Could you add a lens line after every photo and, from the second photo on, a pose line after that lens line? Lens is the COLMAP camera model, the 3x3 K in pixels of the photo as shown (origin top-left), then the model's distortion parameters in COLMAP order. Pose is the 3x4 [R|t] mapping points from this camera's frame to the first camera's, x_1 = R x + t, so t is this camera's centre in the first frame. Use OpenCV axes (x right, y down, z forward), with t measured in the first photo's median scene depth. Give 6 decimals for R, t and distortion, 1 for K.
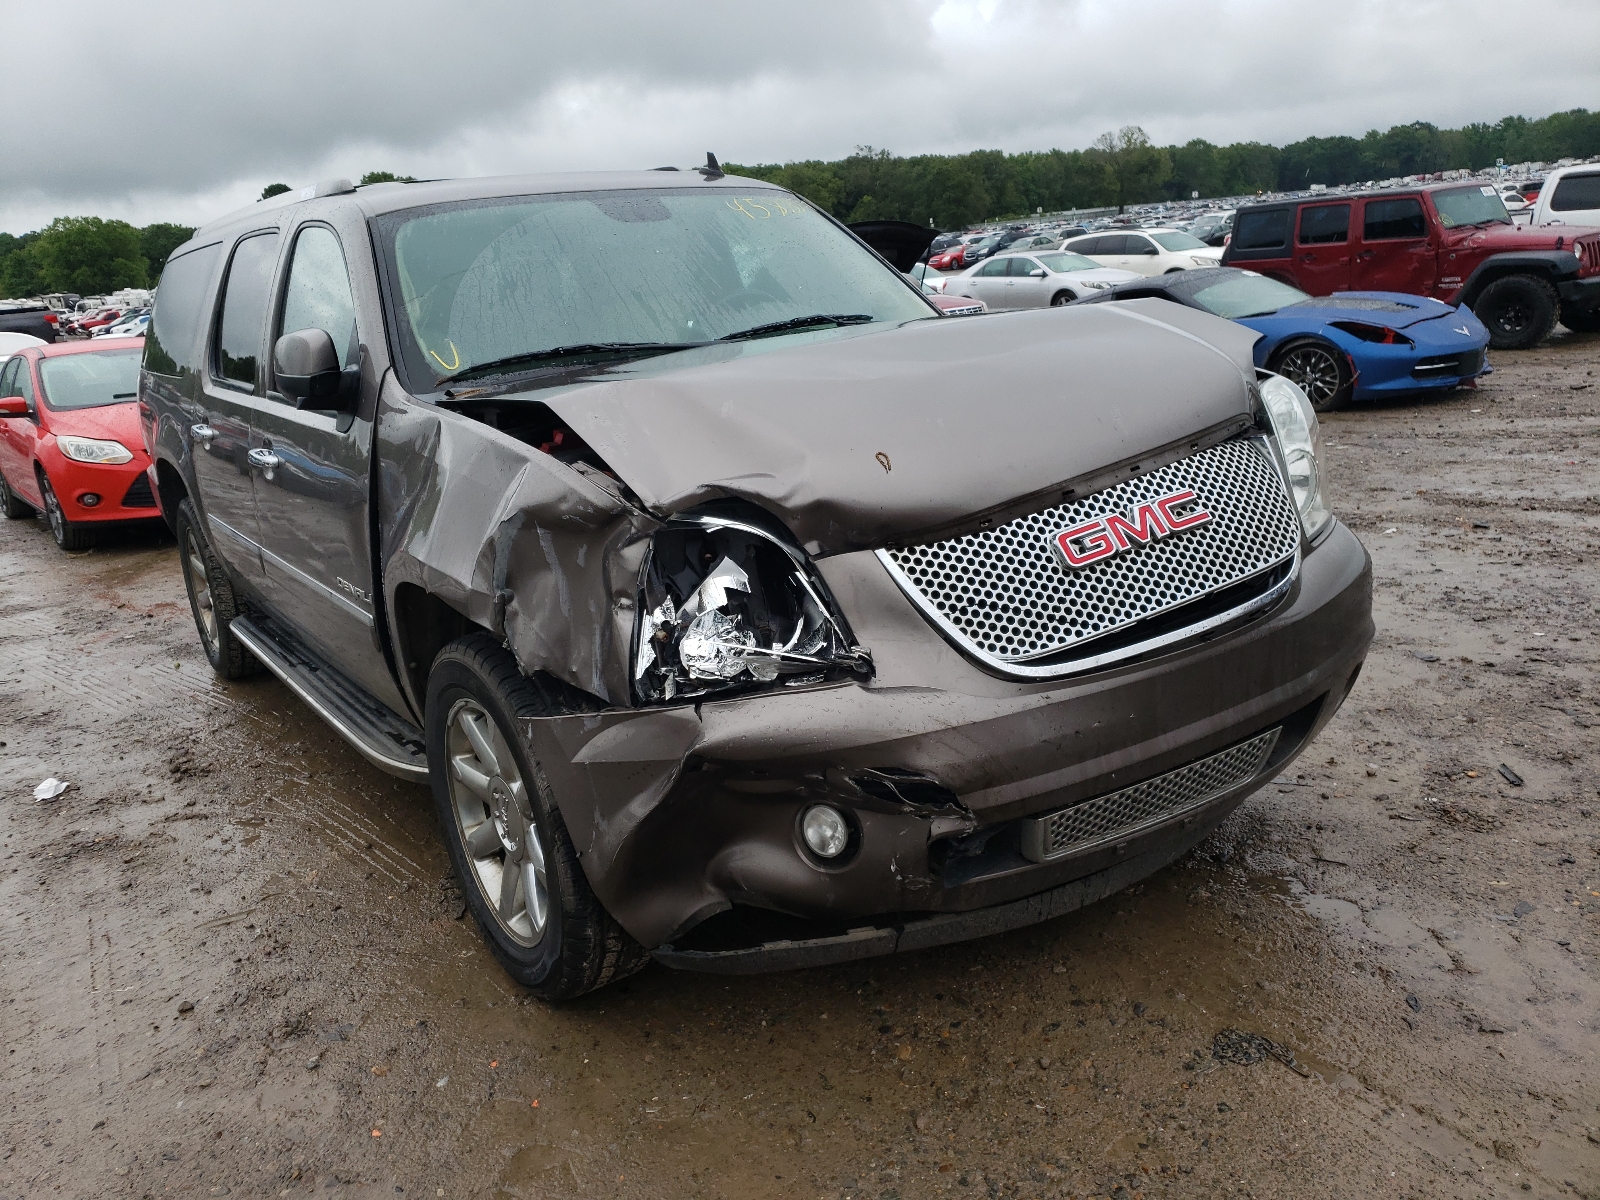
lens RADIAL K [[1190.6, 0, 800.0], [0, 1190.6, 600.0], [0, 0, 1]] dist [0.236300, -0.000525]
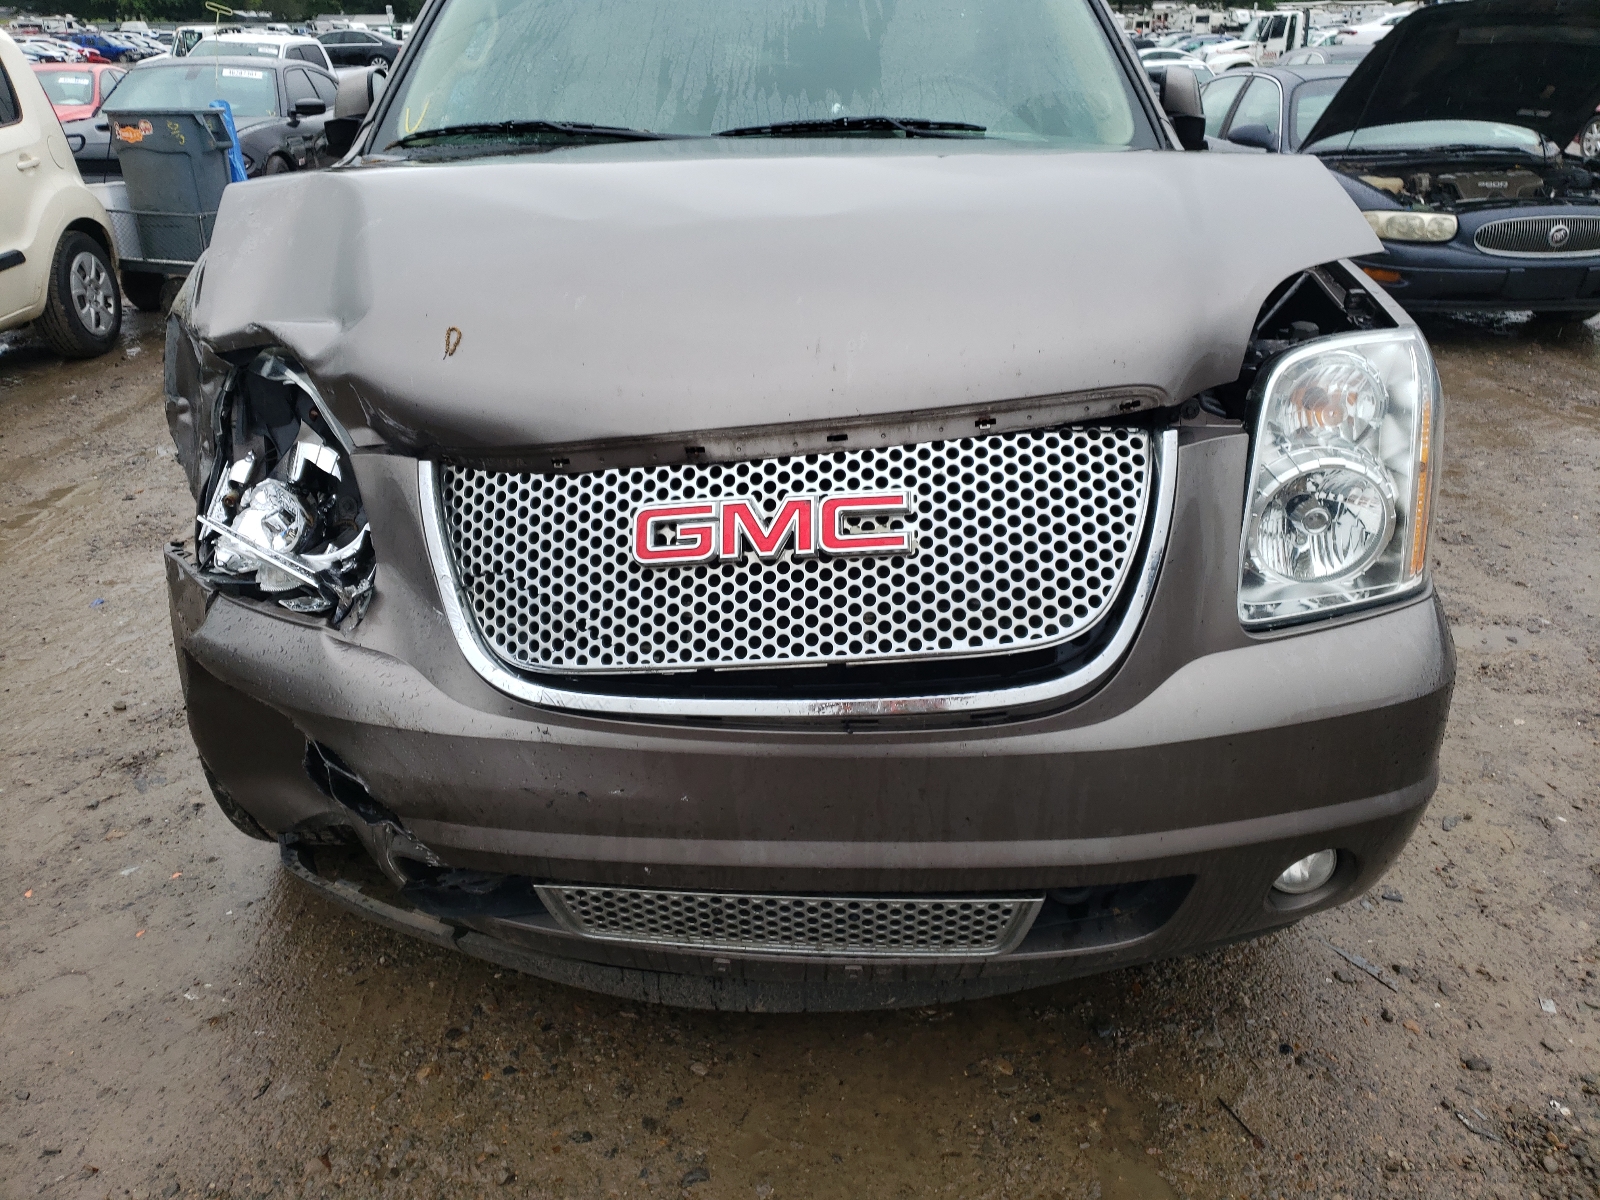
lens RADIAL K [[1185.4, 0, 799.6], [0, 1185.4, 530.2], [0, 0, 1]] dist [0.225618, -0.000788]
pose [[0.805163, 0.284734, -0.520230, 0.618794], [-0.207396, 0.957005, 0.202803, -0.190756], [0.555608, -0.055396, 0.829597, 0.489793]]
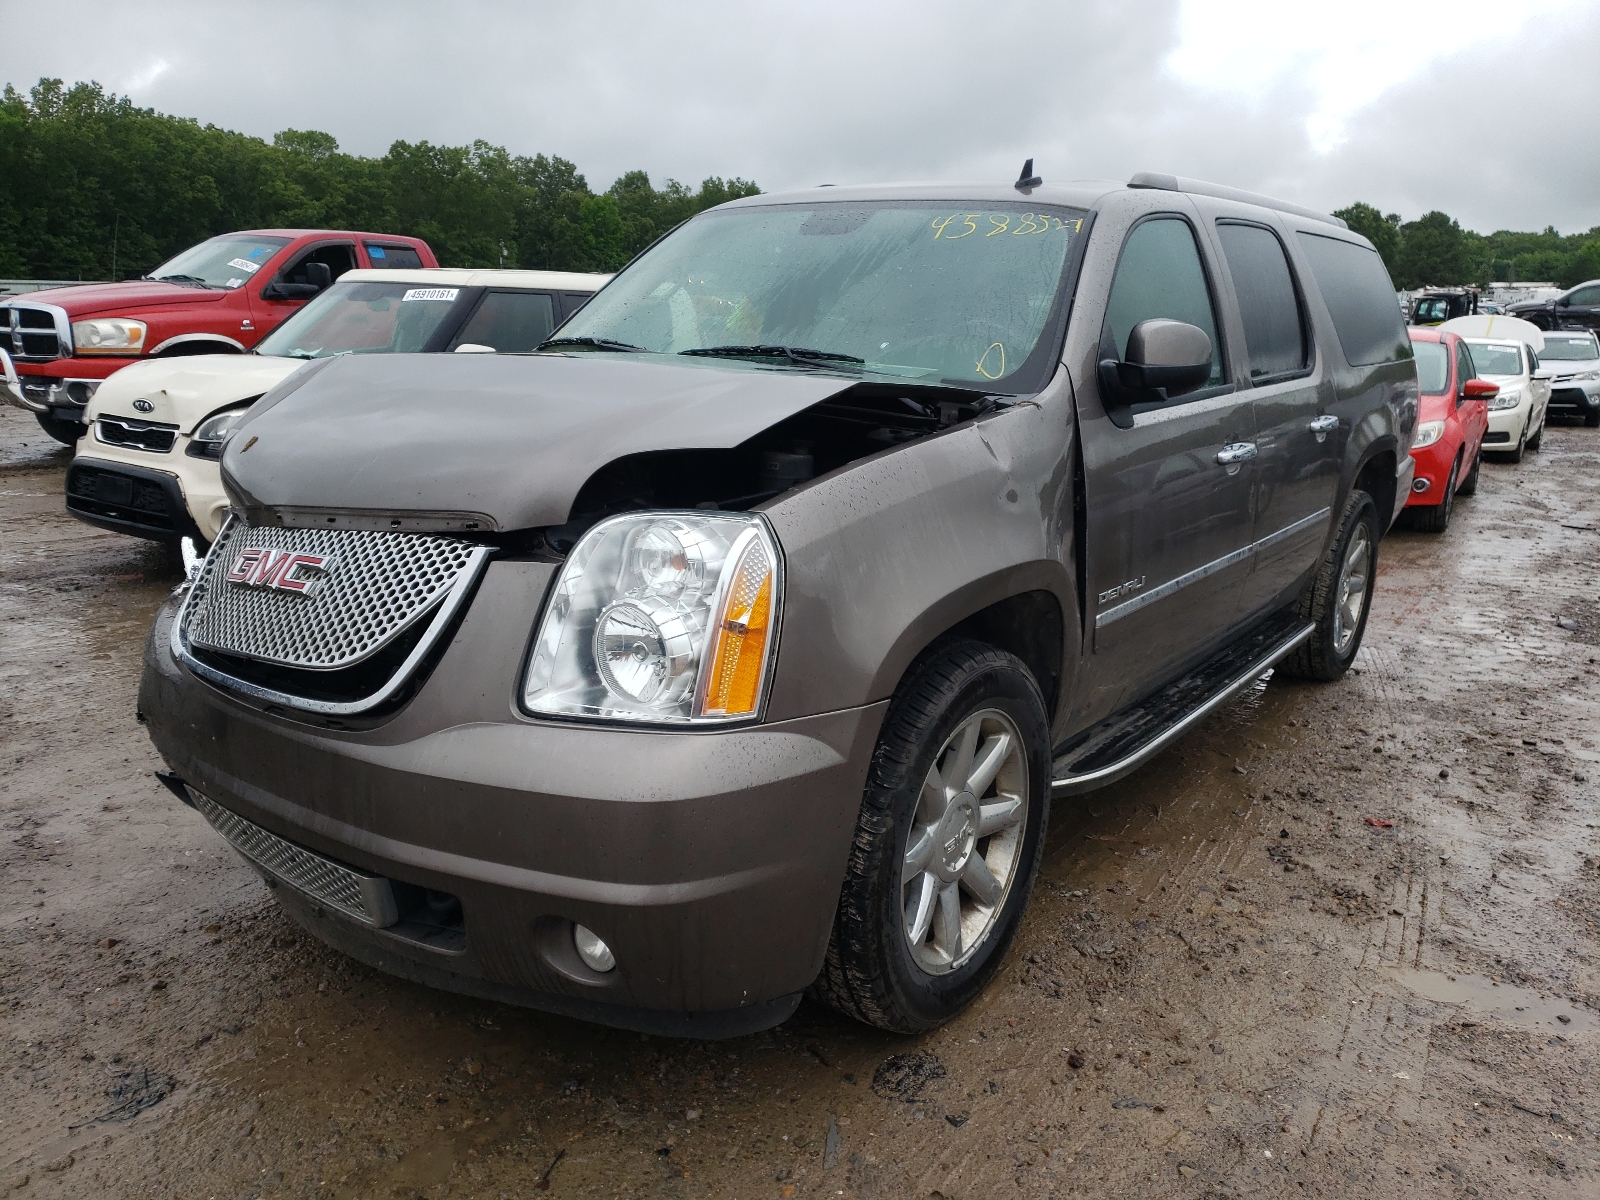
lens RADIAL K [[1247.4, 0, 800.0], [0, 1247.4, 600.0], [0, 0, 1]] dist [-0.002565, -0.001751]
pose [[0.283328, 0.295638, -0.912318, 1.311857], [-0.290043, 0.933165, 0.212318, -0.370799], [0.914112, 0.204455, 0.350139, 1.040118]]
